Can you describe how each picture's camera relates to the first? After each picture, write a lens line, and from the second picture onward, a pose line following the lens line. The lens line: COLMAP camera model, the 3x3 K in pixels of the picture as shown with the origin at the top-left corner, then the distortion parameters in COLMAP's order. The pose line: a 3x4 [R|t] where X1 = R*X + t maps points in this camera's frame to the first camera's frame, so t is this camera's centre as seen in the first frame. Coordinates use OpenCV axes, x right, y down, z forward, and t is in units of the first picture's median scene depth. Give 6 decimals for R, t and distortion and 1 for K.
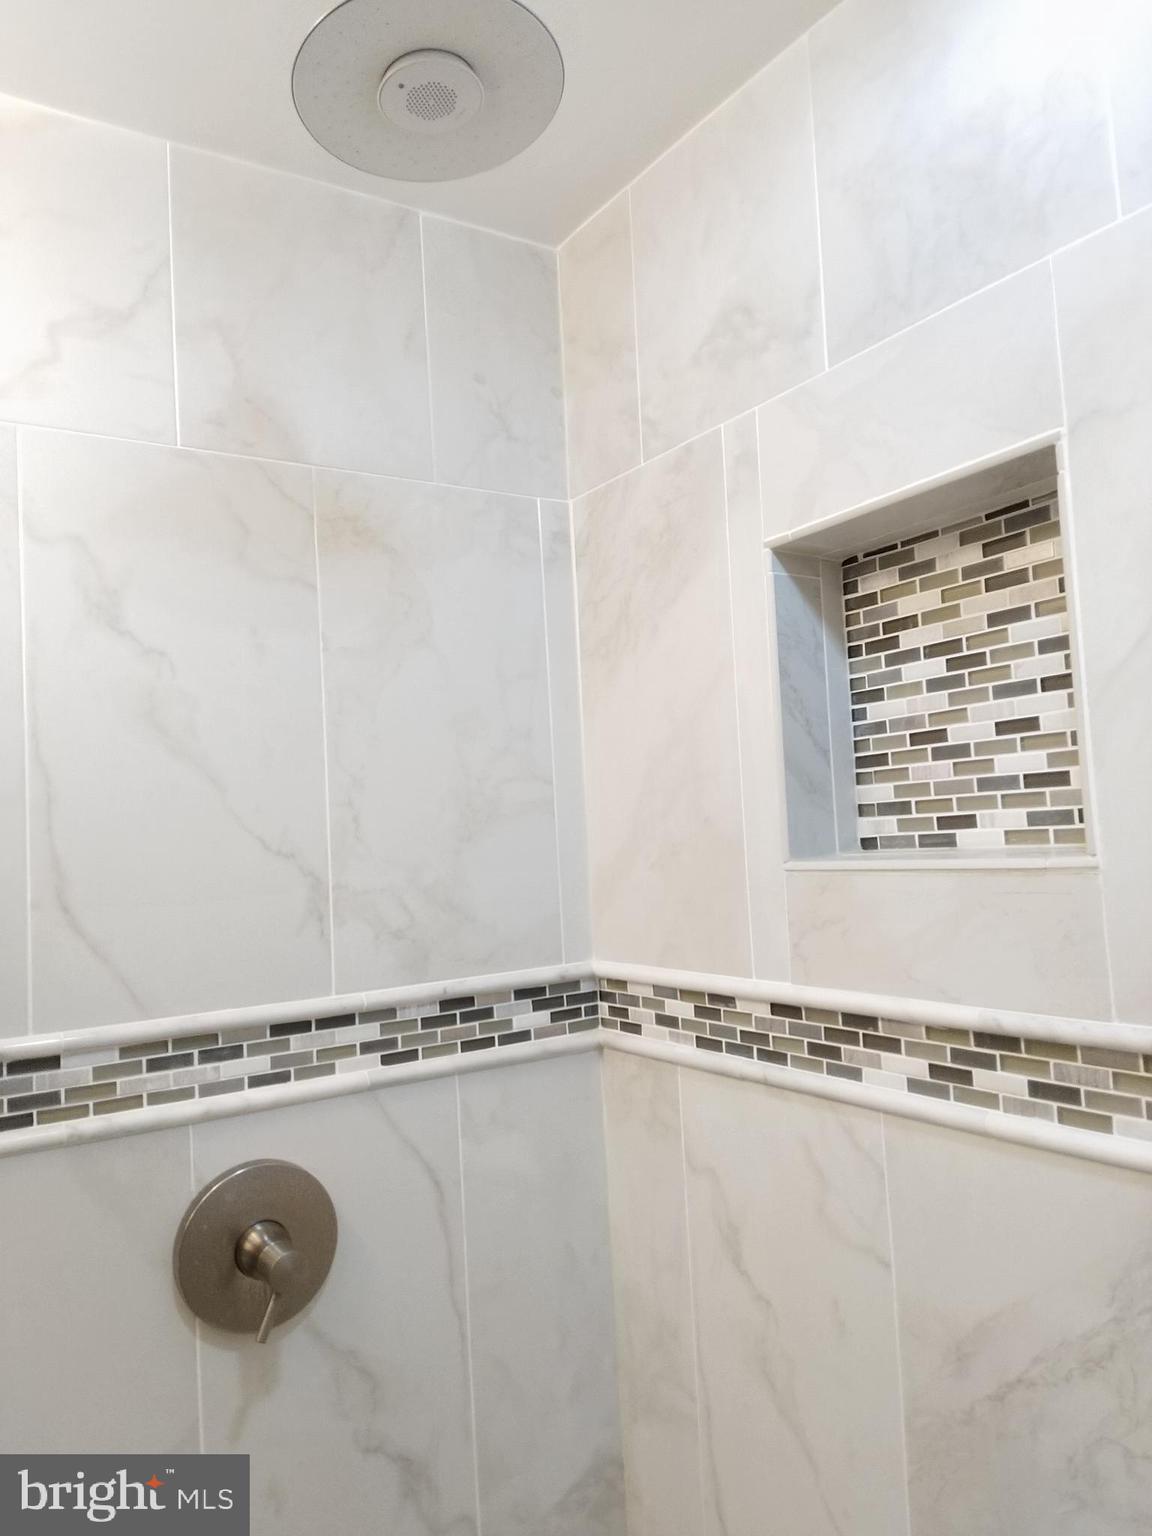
lens RADIAL K [[1143.5, 0, 562.0], [0, 1143.5, 774.8], [0, 0, 1]] dist [0.053833, -0.060746]
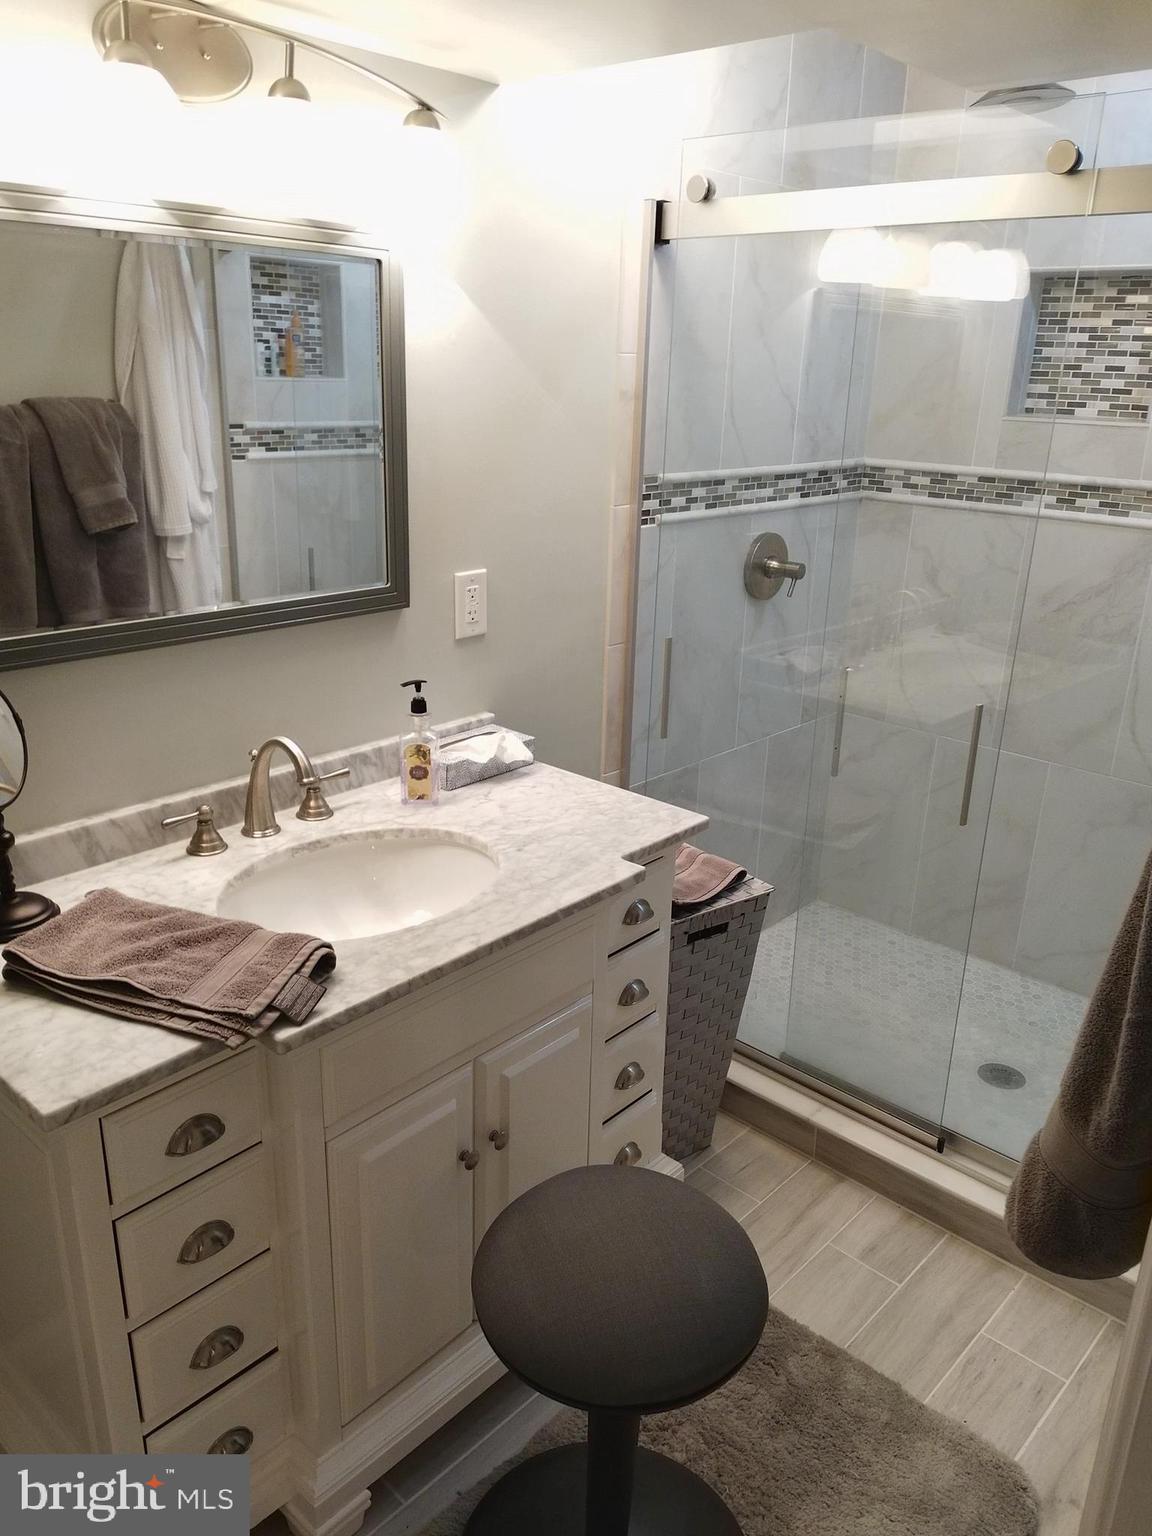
lens RADIAL K [[1143.5, 0, 584.1], [0, 1143.5, 764.3], [0, 0, 1]] dist [0.053833, -0.060746]
pose [[0.968230, -0.002554, 0.250047, -1.256117], [-0.092507, 0.925348, 0.367658, -0.057175], [-0.232320, -0.379109, 0.895714, -1.234732]]
